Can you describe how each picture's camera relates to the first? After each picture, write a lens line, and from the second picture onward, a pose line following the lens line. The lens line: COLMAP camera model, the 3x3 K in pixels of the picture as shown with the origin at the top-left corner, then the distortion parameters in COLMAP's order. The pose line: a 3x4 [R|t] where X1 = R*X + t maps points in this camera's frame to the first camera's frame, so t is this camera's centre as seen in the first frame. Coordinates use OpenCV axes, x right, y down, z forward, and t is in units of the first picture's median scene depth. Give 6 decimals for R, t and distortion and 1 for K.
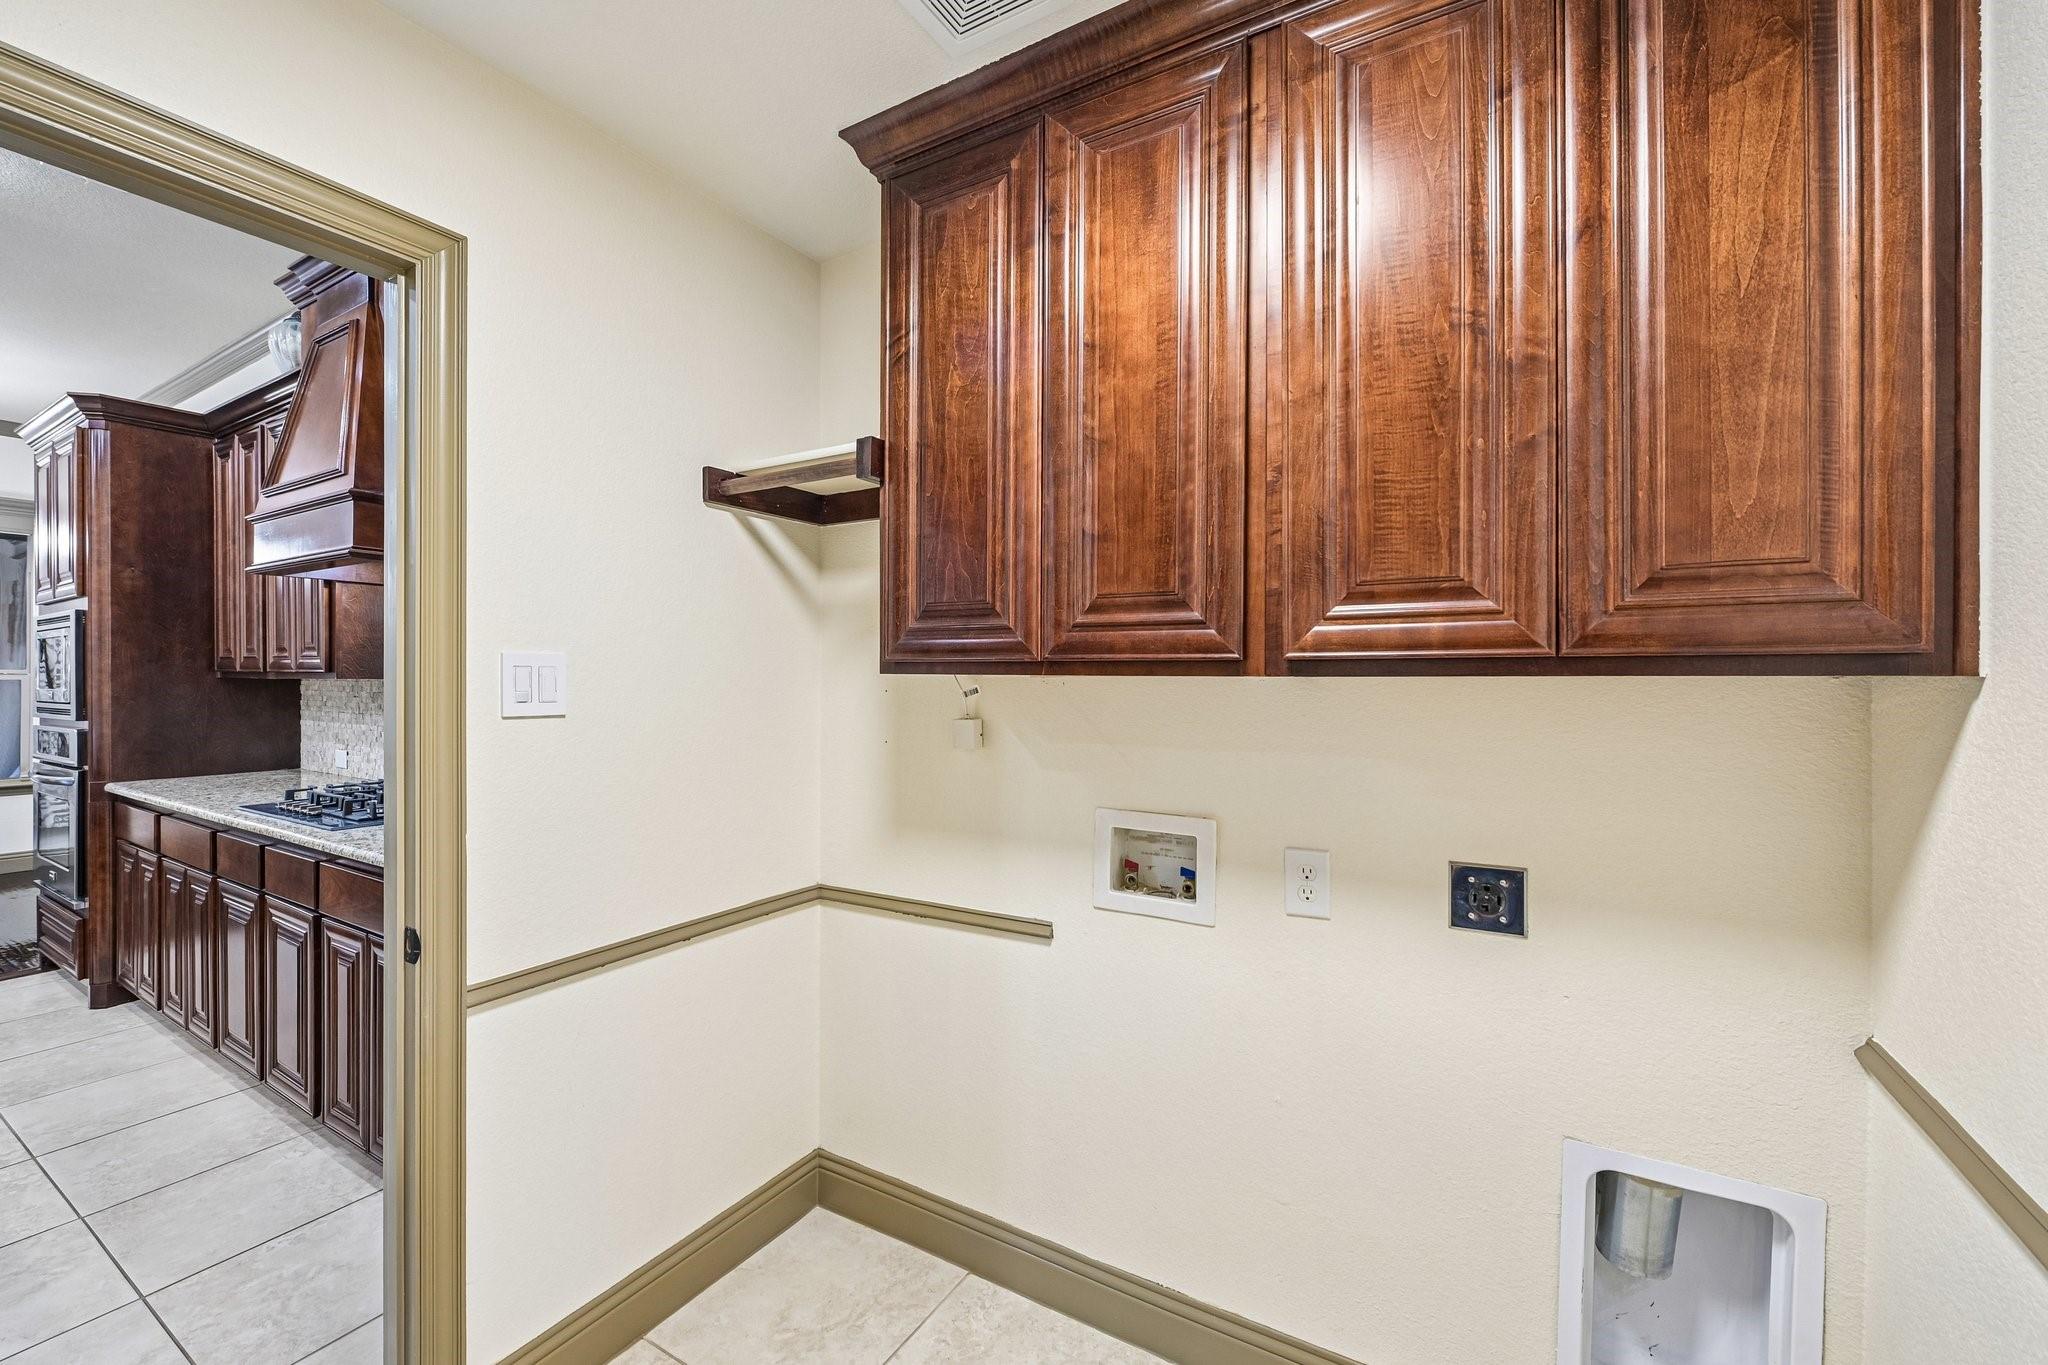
lens RADIAL K [[824.2, 0, 1024.0], [0, 824.2, 682.5], [0, 0, 1]] dist [-0.001234, -0.000196]
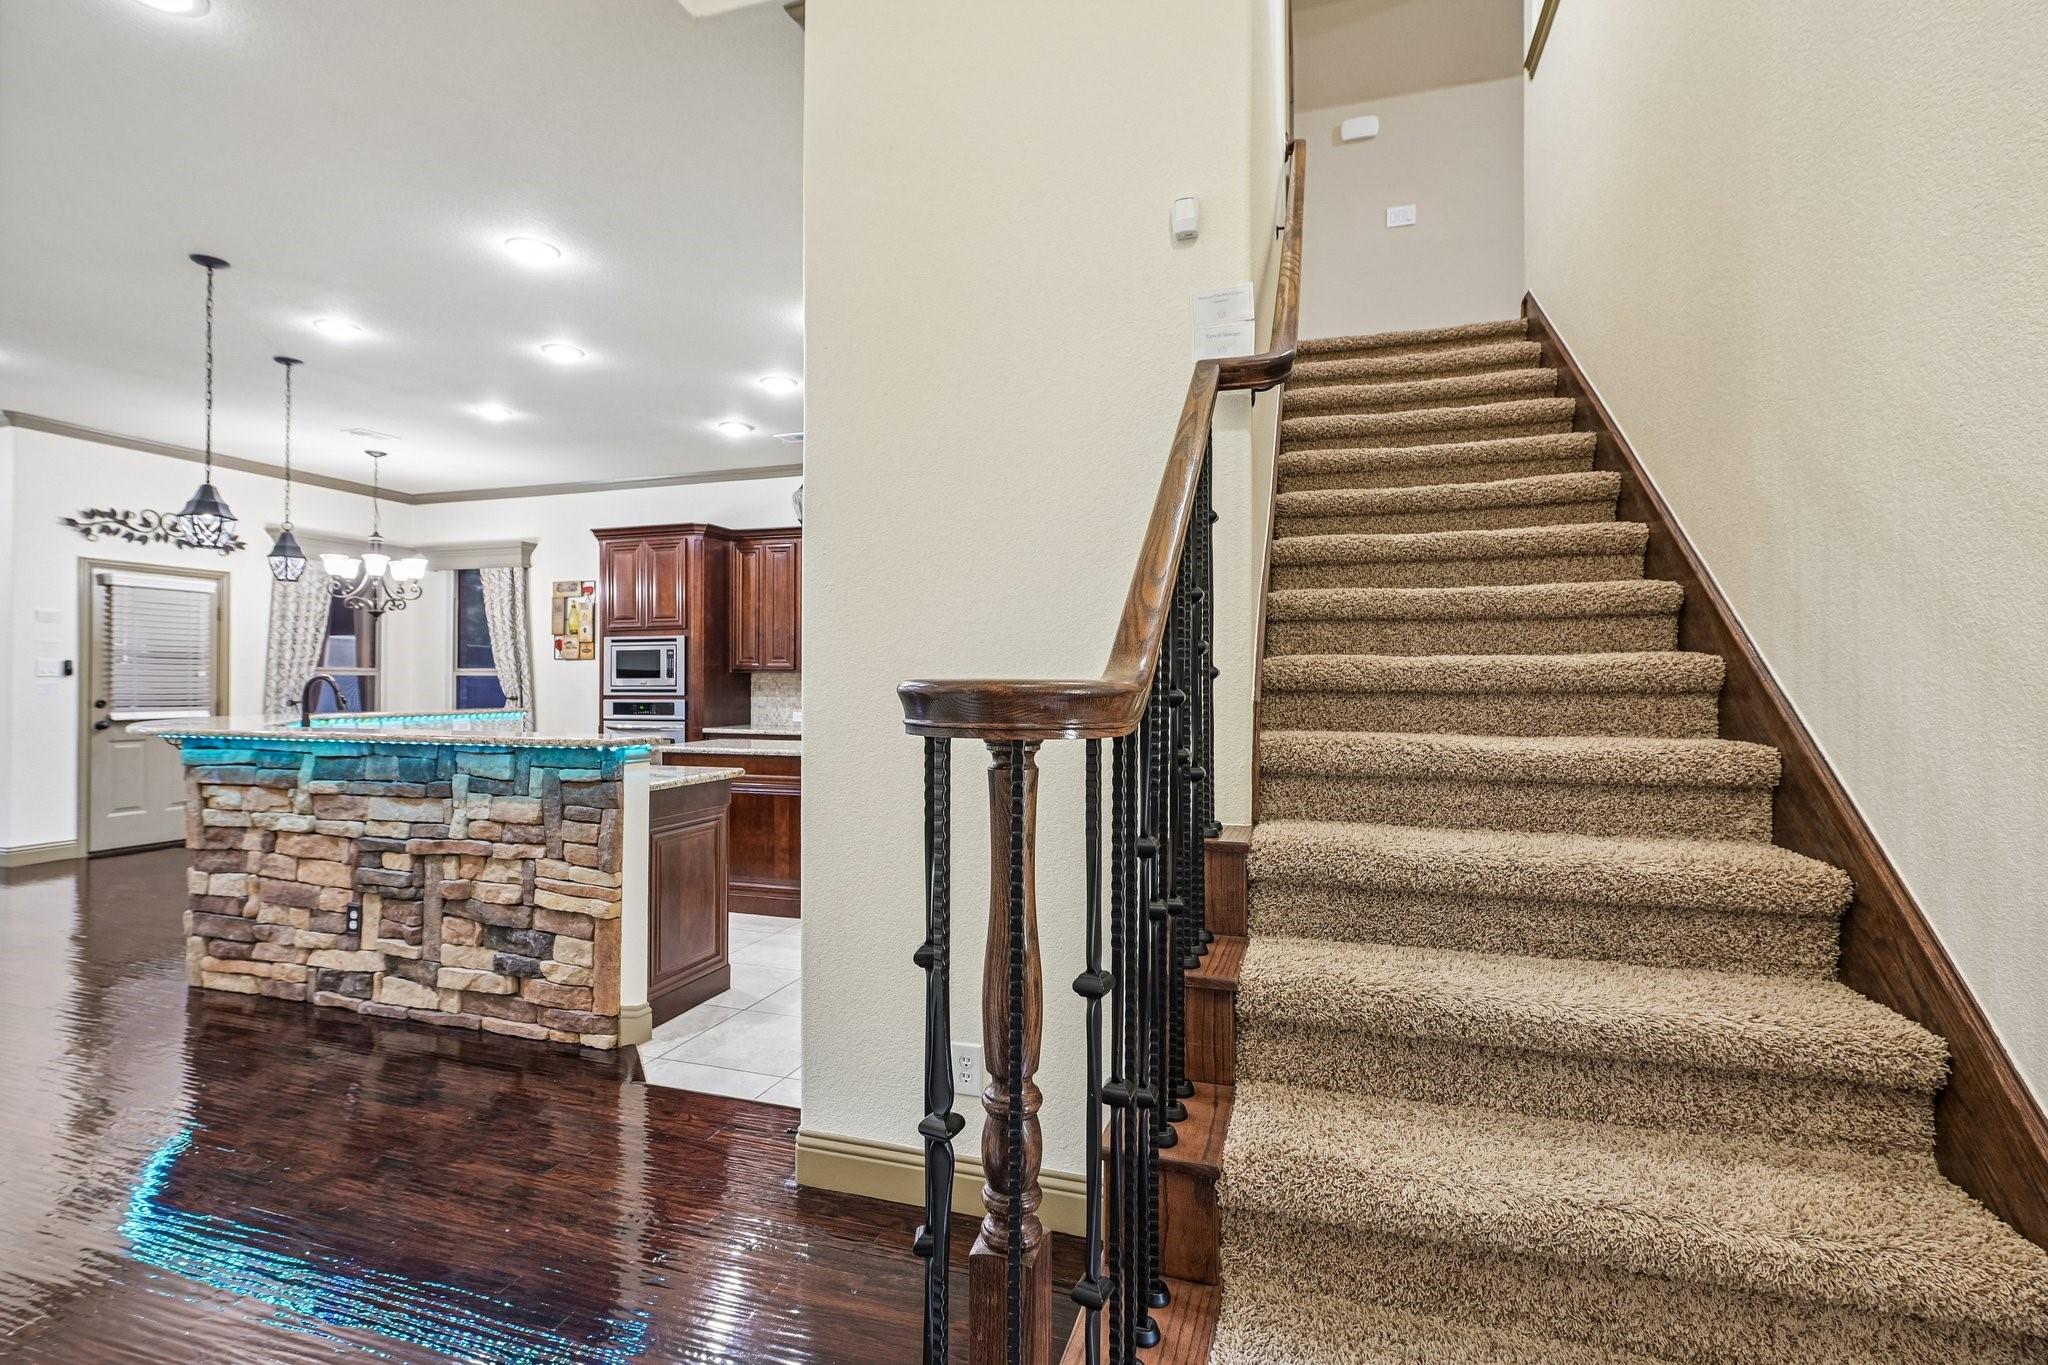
lens RADIAL K [[952.1, 0, 1024.0], [0, 952.1, 682.5], [0, 0, 1]] dist [-0.001206, -0.000080]
pose [[0.974544, -0.004234, 0.224156, -0.874505], [0.004548, 0.999989, -0.000885, 0.022186], [-0.224150, 0.001882, 0.974553, -1.279327]]
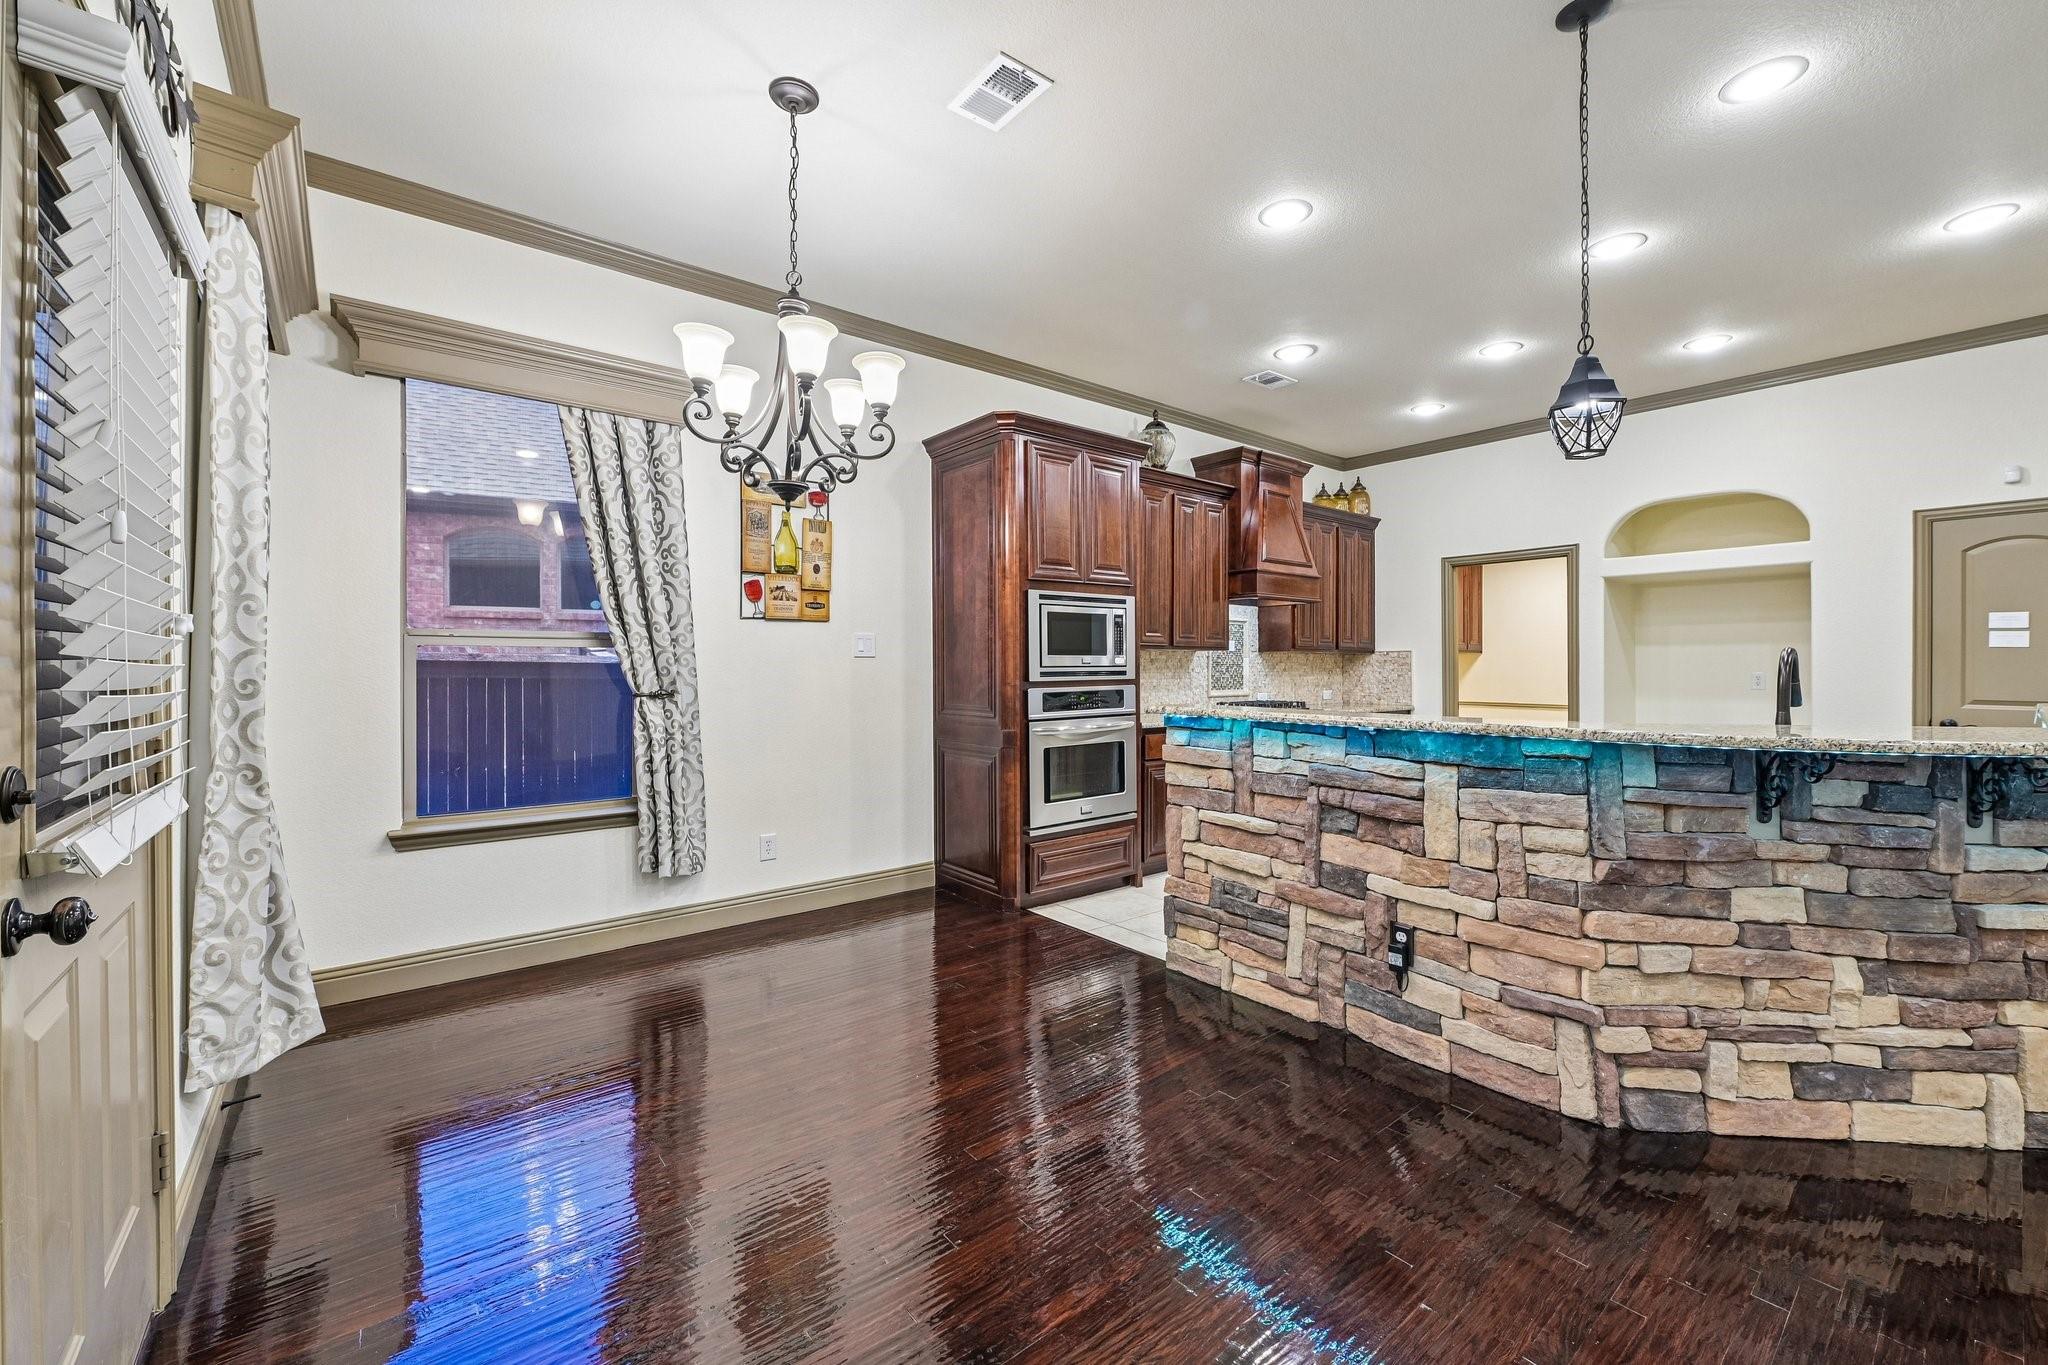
lens RADIAL K [[812.4, 0, 1020.0], [0, 812.4, 662.7], [0, 0, 1]] dist [-0.001988, -0.000652]
pose [[0.338445, -0.007348, 0.940958, -2.472461], [0.002282, 0.999973, 0.006988, 0.009221], [-0.940983, -0.000217, 0.338453, 0.728811]]
